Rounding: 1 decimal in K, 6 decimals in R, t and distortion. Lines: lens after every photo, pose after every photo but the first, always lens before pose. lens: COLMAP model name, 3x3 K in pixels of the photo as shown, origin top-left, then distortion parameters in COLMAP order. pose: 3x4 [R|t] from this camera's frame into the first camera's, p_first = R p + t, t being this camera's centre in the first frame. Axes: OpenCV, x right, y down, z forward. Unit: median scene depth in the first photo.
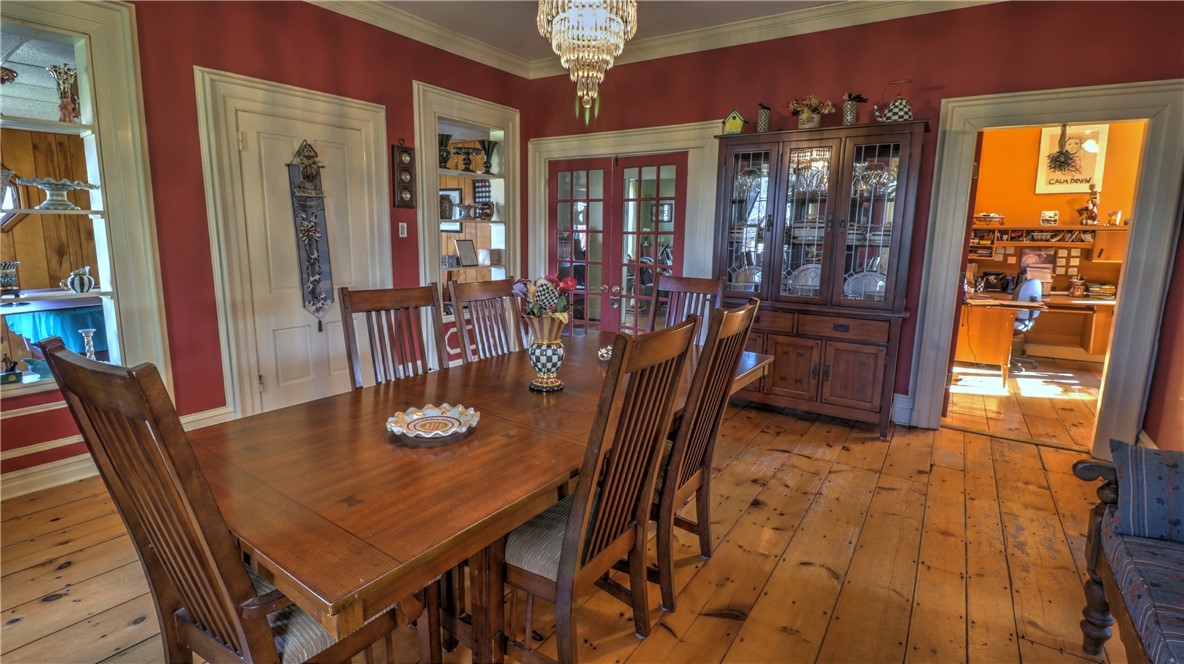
lens RADIAL K [[546.8, 0, 584.5], [0, 546.8, 323.5], [0, 0, 1]] dist [-0.000319, -0.000005]
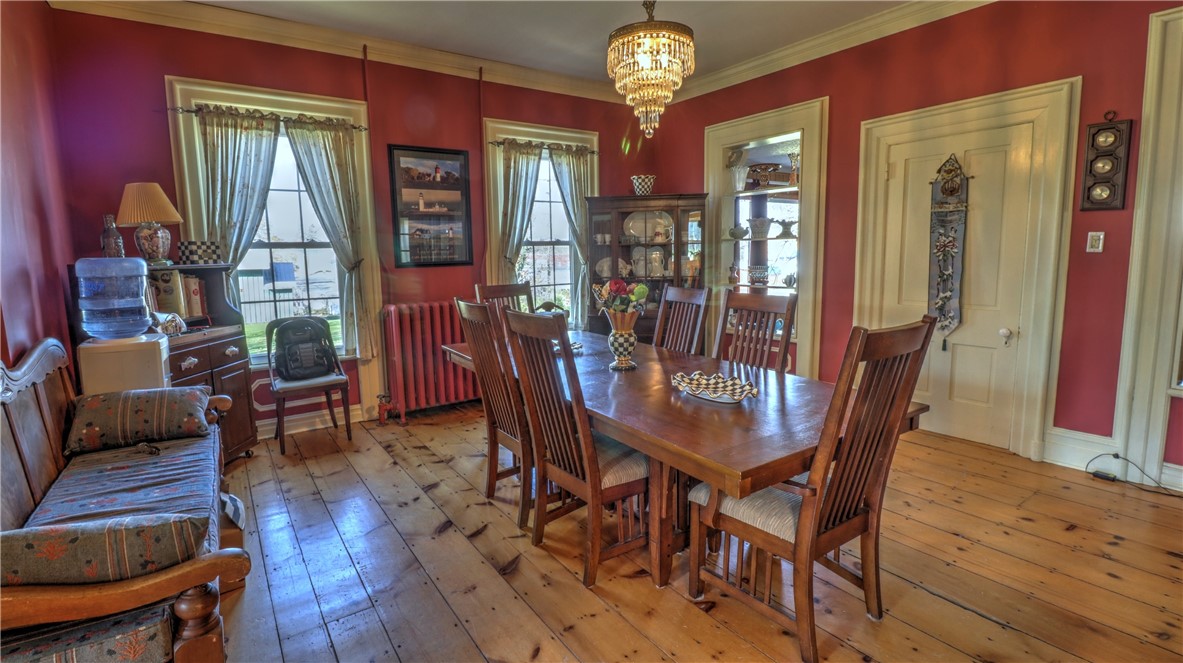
lens RADIAL K [[546.3, 0, 581.4], [0, 546.3, 325.0], [0, 0, 1]] dist [-0.000319, -0.000005]
pose [[-0.361213, 0.119944, -0.924737, 0.655923], [-0.145139, 0.972375, 0.182816, -0.116789], [0.921119, 0.200251, -0.333826, 0.756220]]
